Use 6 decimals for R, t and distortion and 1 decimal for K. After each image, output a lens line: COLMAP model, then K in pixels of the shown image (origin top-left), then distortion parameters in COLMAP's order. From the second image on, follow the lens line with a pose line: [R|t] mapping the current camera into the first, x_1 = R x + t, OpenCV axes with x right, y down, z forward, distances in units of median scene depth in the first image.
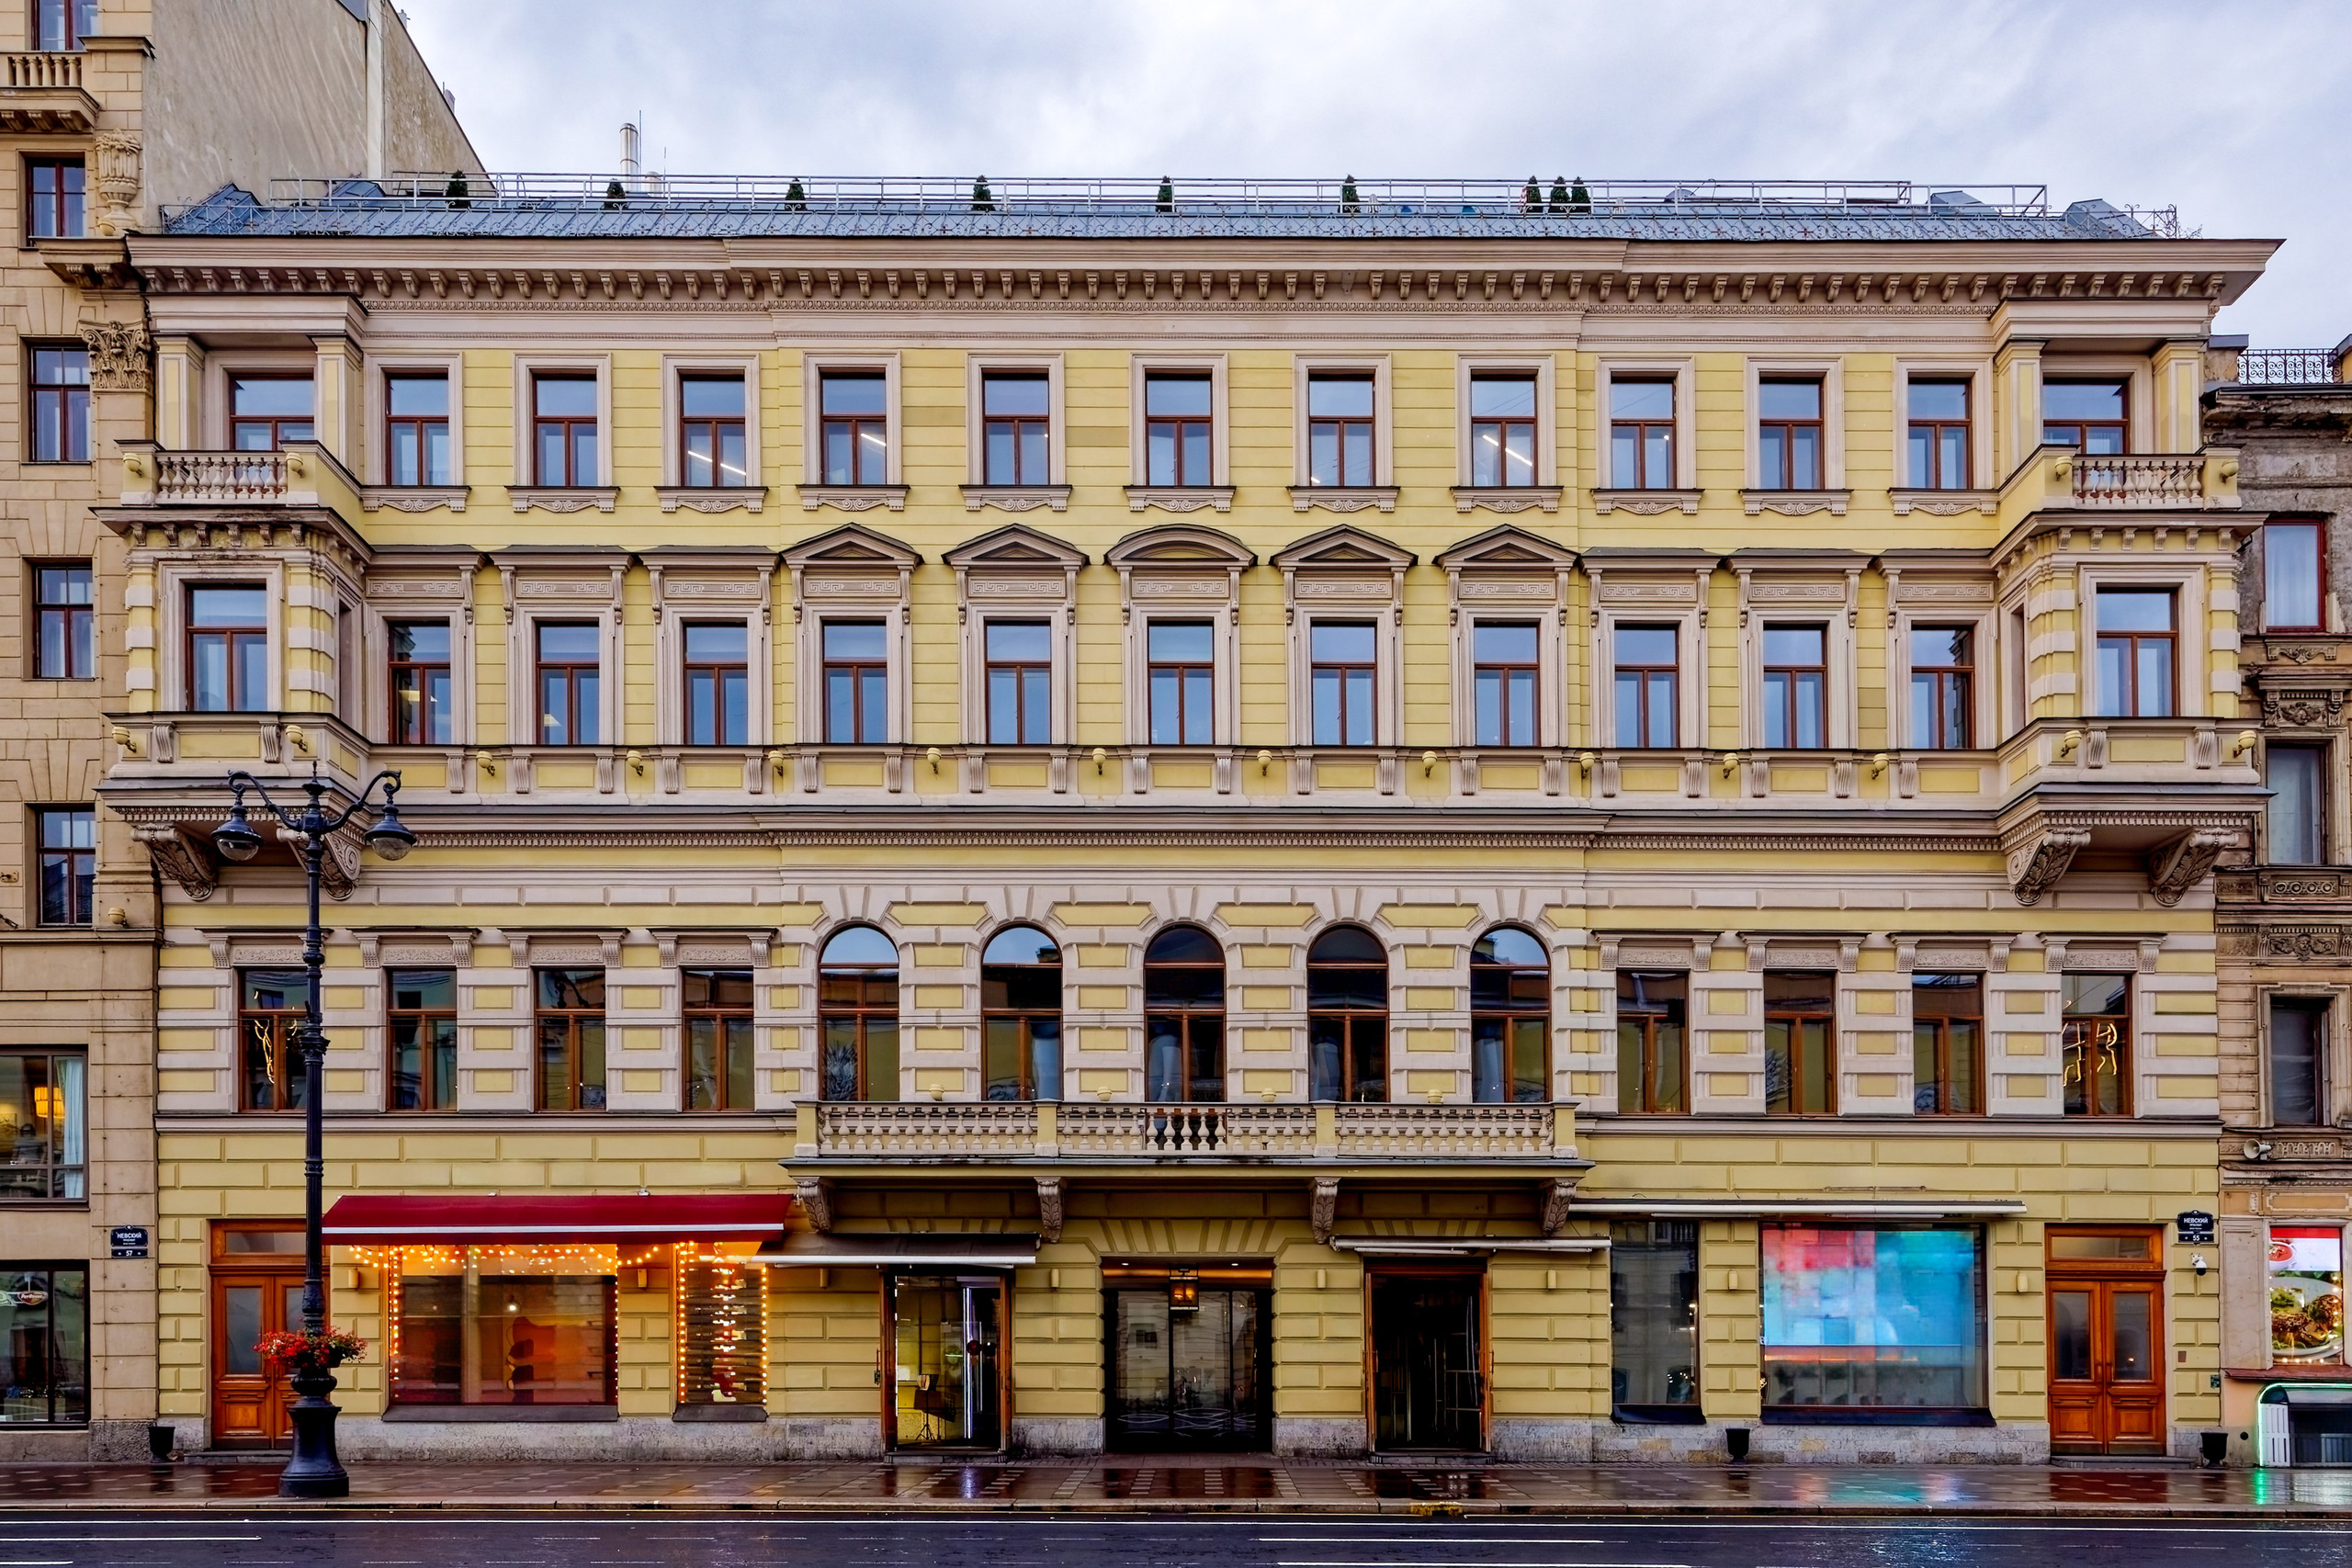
lens RADIAL K [[2153.7, 0, 1176.2], [0, 2153.7, 754.8], [0, 0, 1]] dist [0.009052, -0.001080]
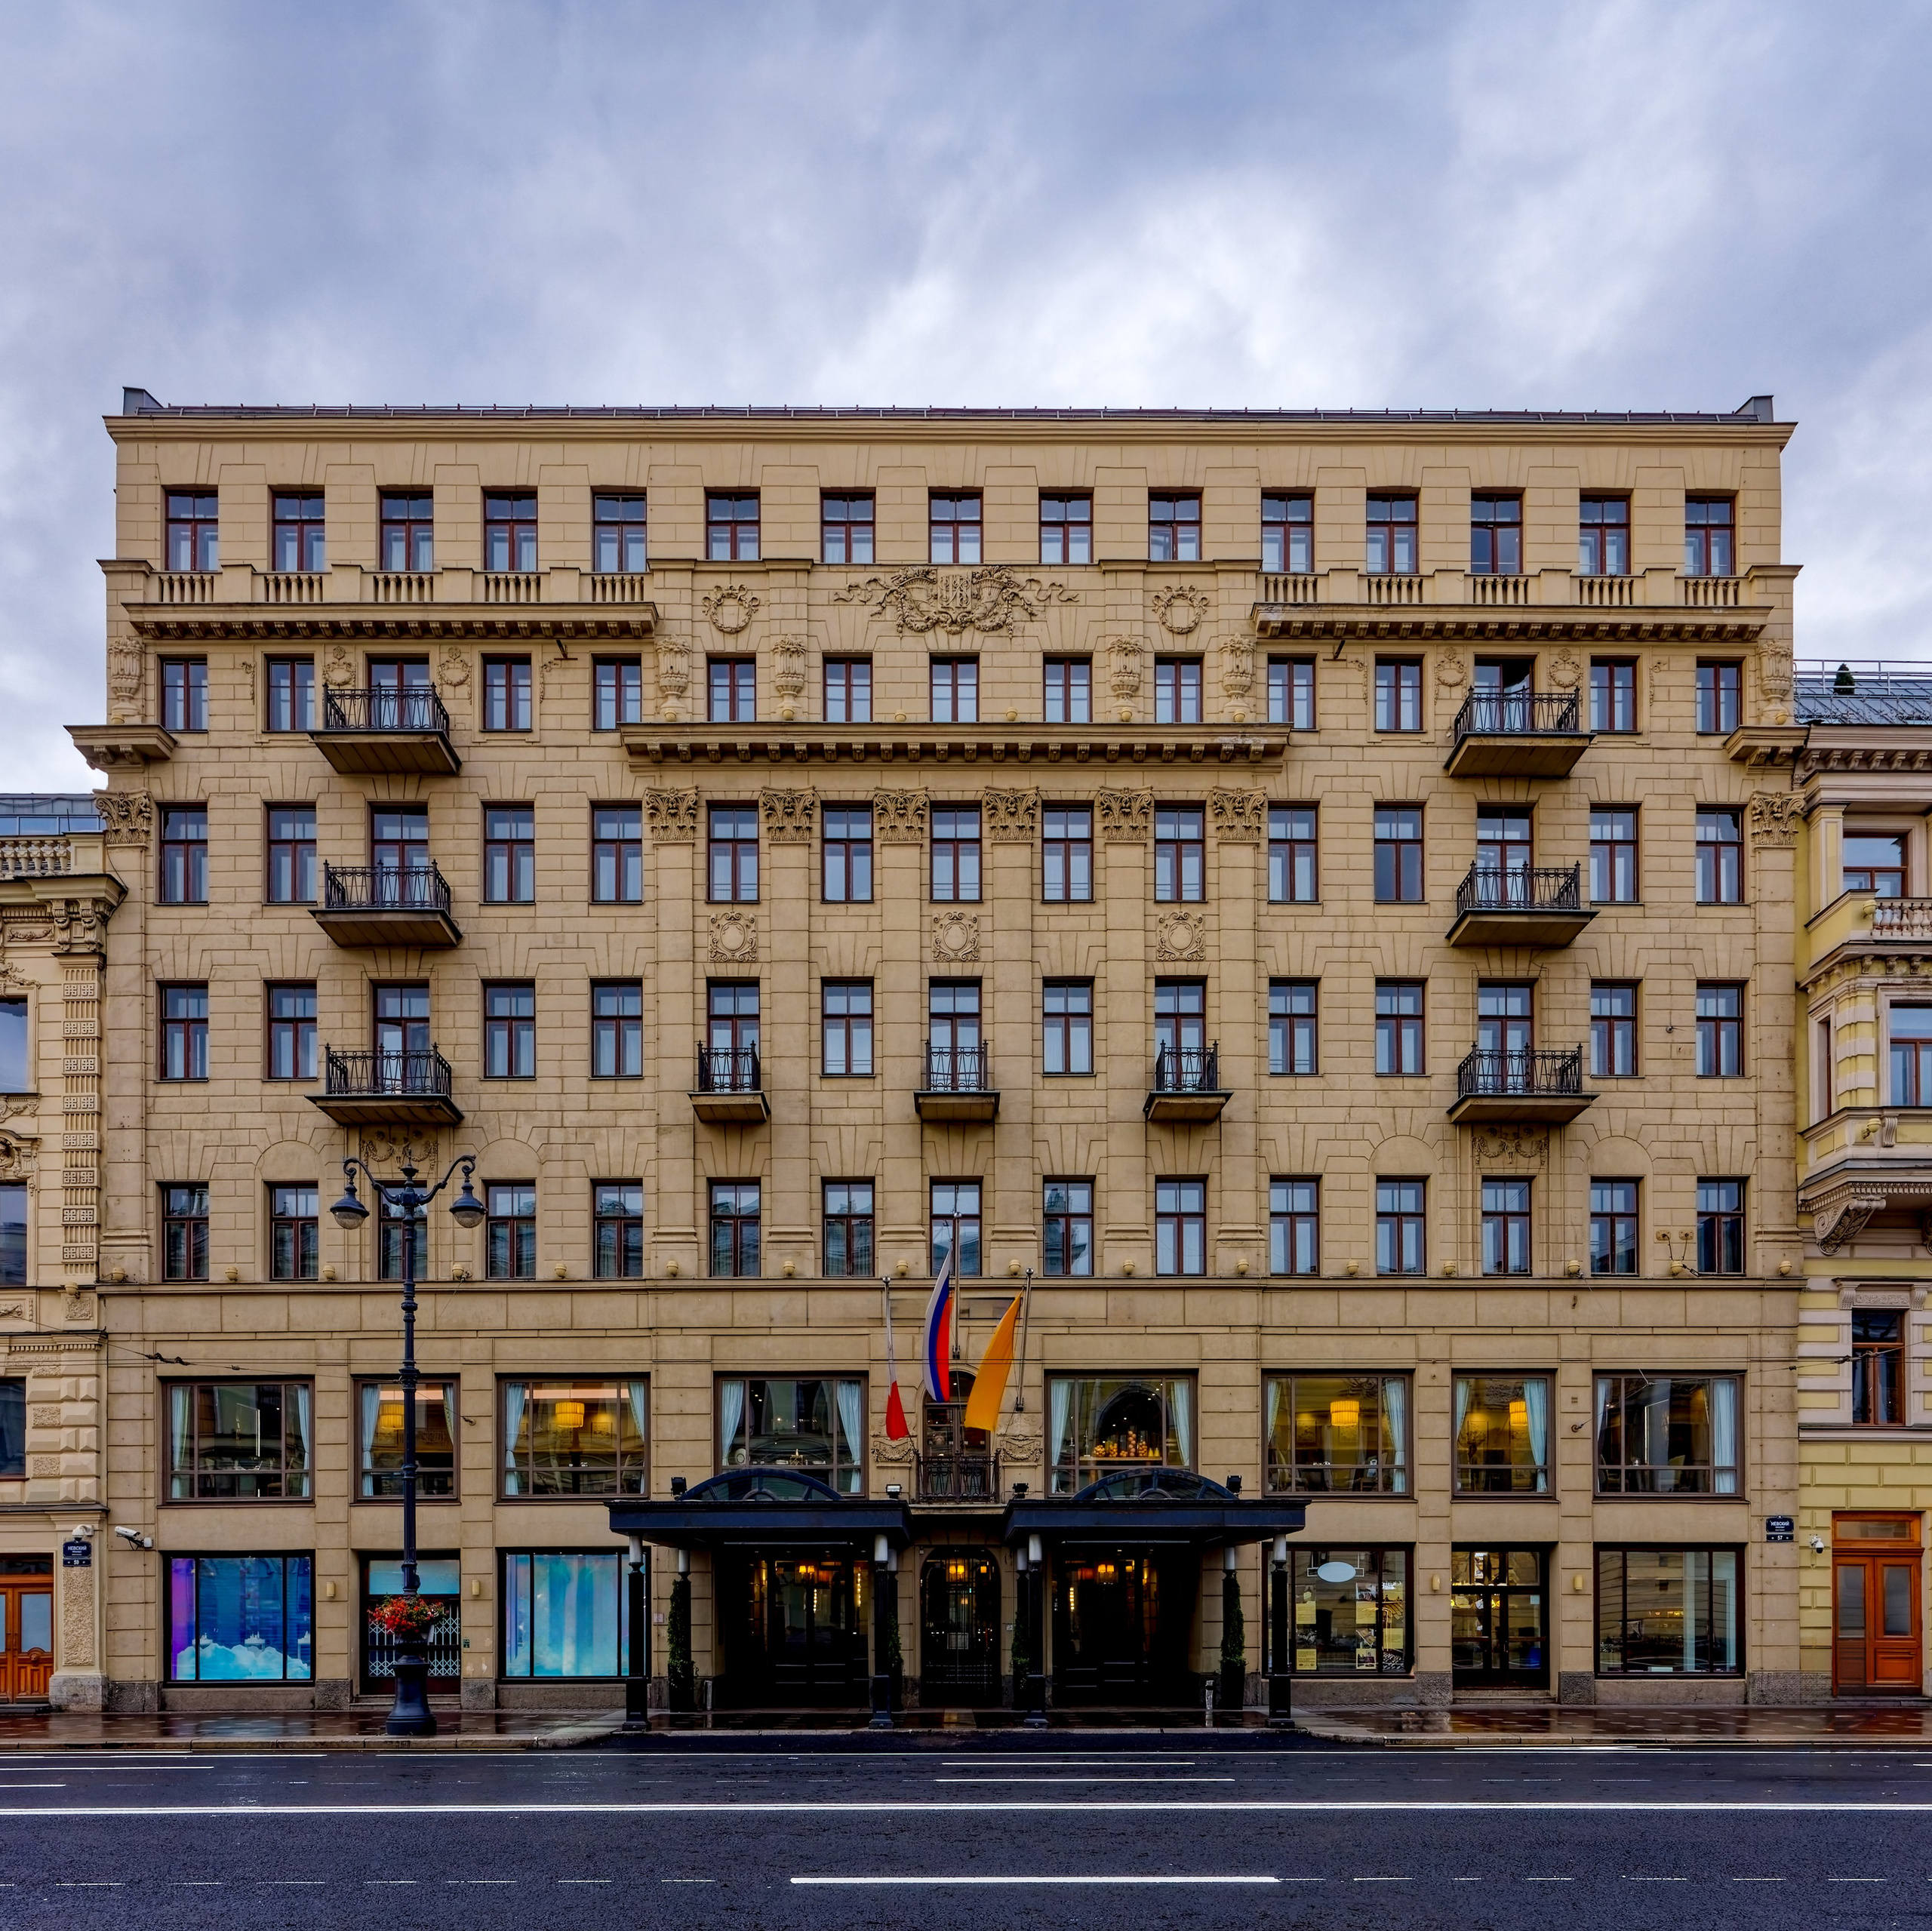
lens RADIAL K [[1771.2, 0, 961.4], [0, 1771.2, 1155.7], [0, 0, 1]] dist [-0.223050, 0.522171]
pose [[0.999883, -0.003057, 0.014980, -0.119539], [0.002908, 0.999946, 0.009987, -0.000322], [-0.015009, -0.009942, 0.999838, 0.000304]]
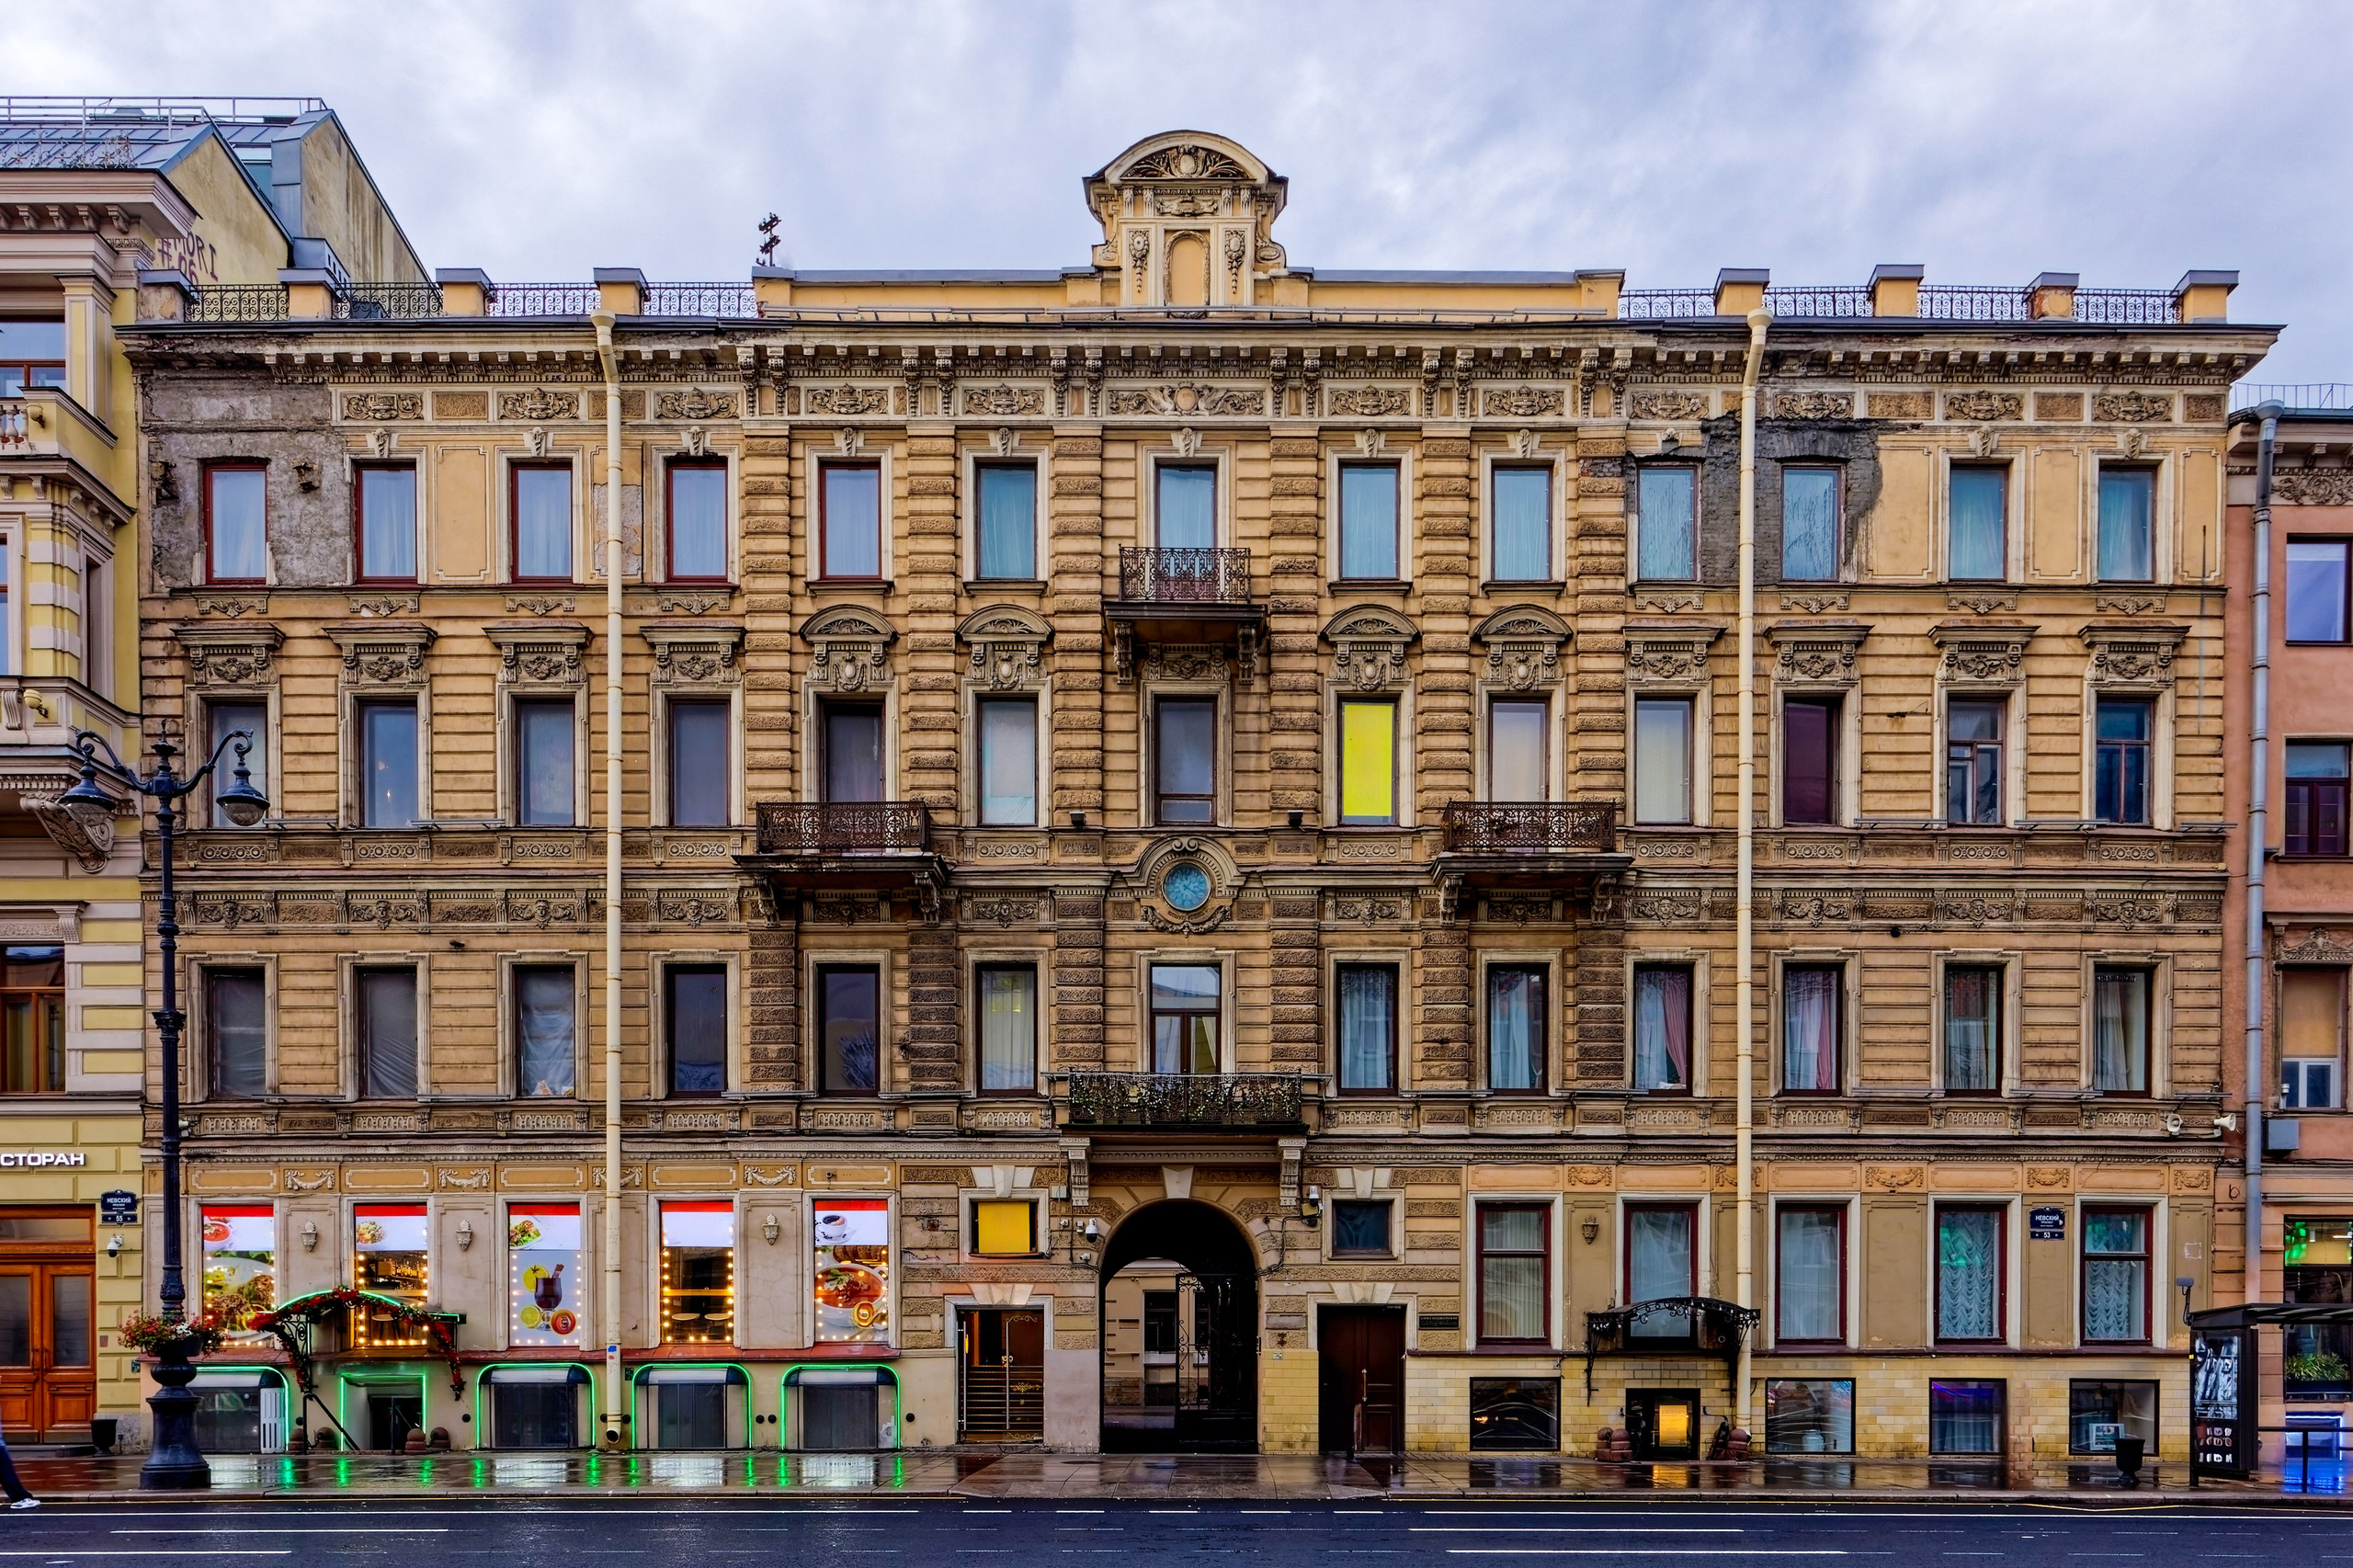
lens RADIAL K [[2242.8, 0, 1176.5], [0, 2242.8, 784.0], [0, 0, 1]] dist [0.007175, -0.003244]
pose [[0.999743, -0.005848, 0.021910, 0.955575], [0.005170, 0.999510, 0.030870, 0.002878], [-0.022080, -0.030749, 0.999283, -0.000590]]
